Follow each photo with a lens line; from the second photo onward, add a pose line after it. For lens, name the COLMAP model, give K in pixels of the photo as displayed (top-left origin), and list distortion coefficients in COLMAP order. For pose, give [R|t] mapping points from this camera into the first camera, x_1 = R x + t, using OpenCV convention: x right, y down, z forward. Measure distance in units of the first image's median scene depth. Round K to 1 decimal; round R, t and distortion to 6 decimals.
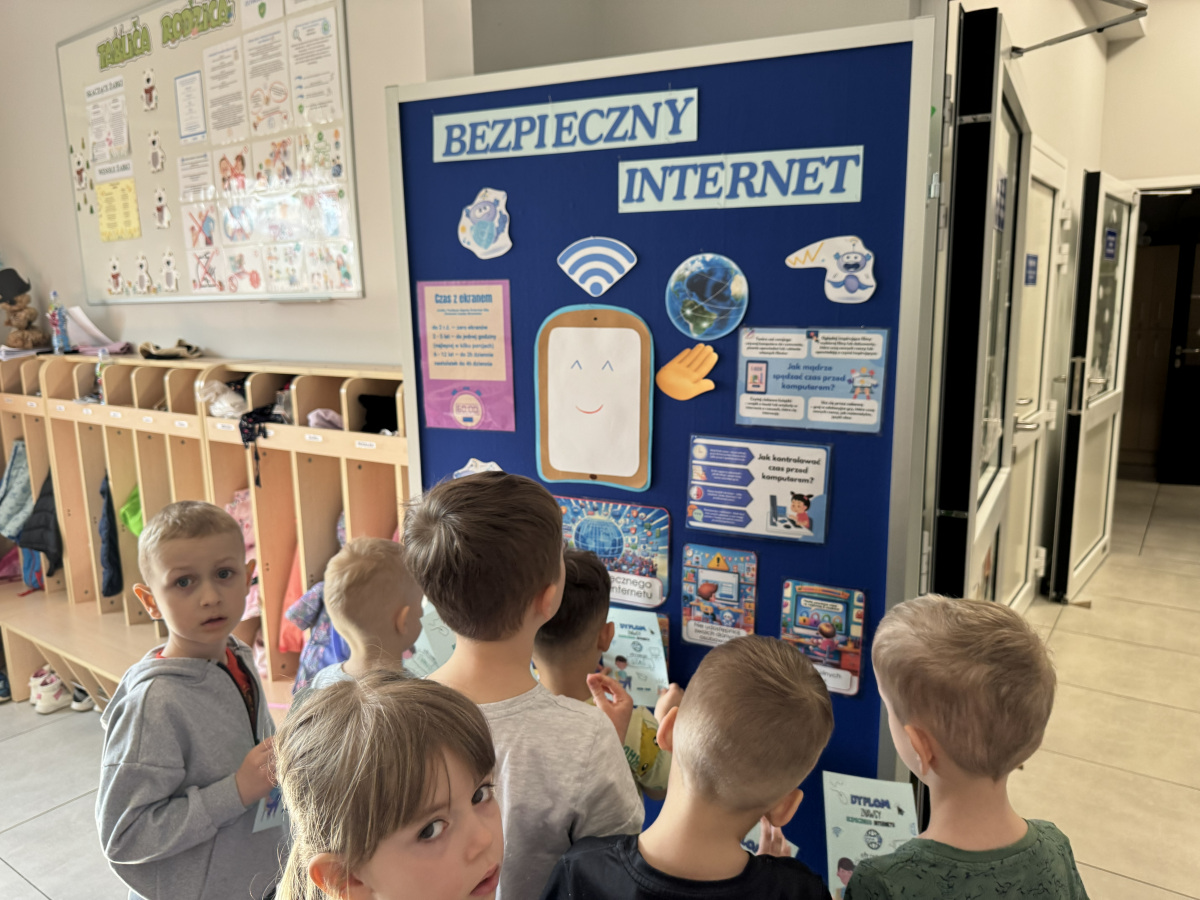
lens RADIAL K [[854.0, 0, 584.2], [0, 854.0, 467.1], [0, 0, 1]] dist [0.033282, -0.042995]
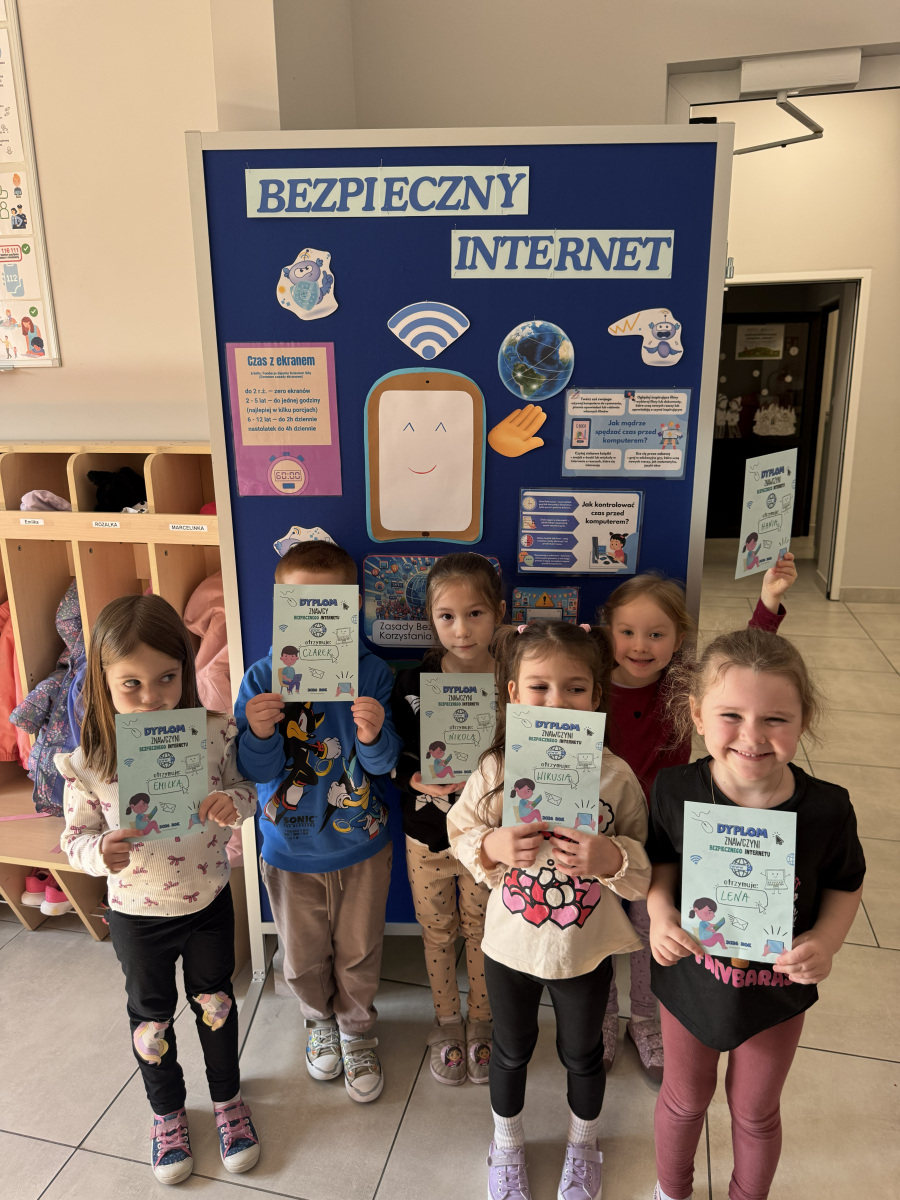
lens RADIAL K [[854.0, 0, 449.5], [0, 854.0, 605.0], [0, 0, 1]] dist [0.033282, -0.042995]
pose [[0.930057, -0.087598, 0.356821, -0.377419], [0.067261, 0.995344, 0.069036, 0.031255], [-0.361207, -0.040207, 0.931618, -0.004749]]
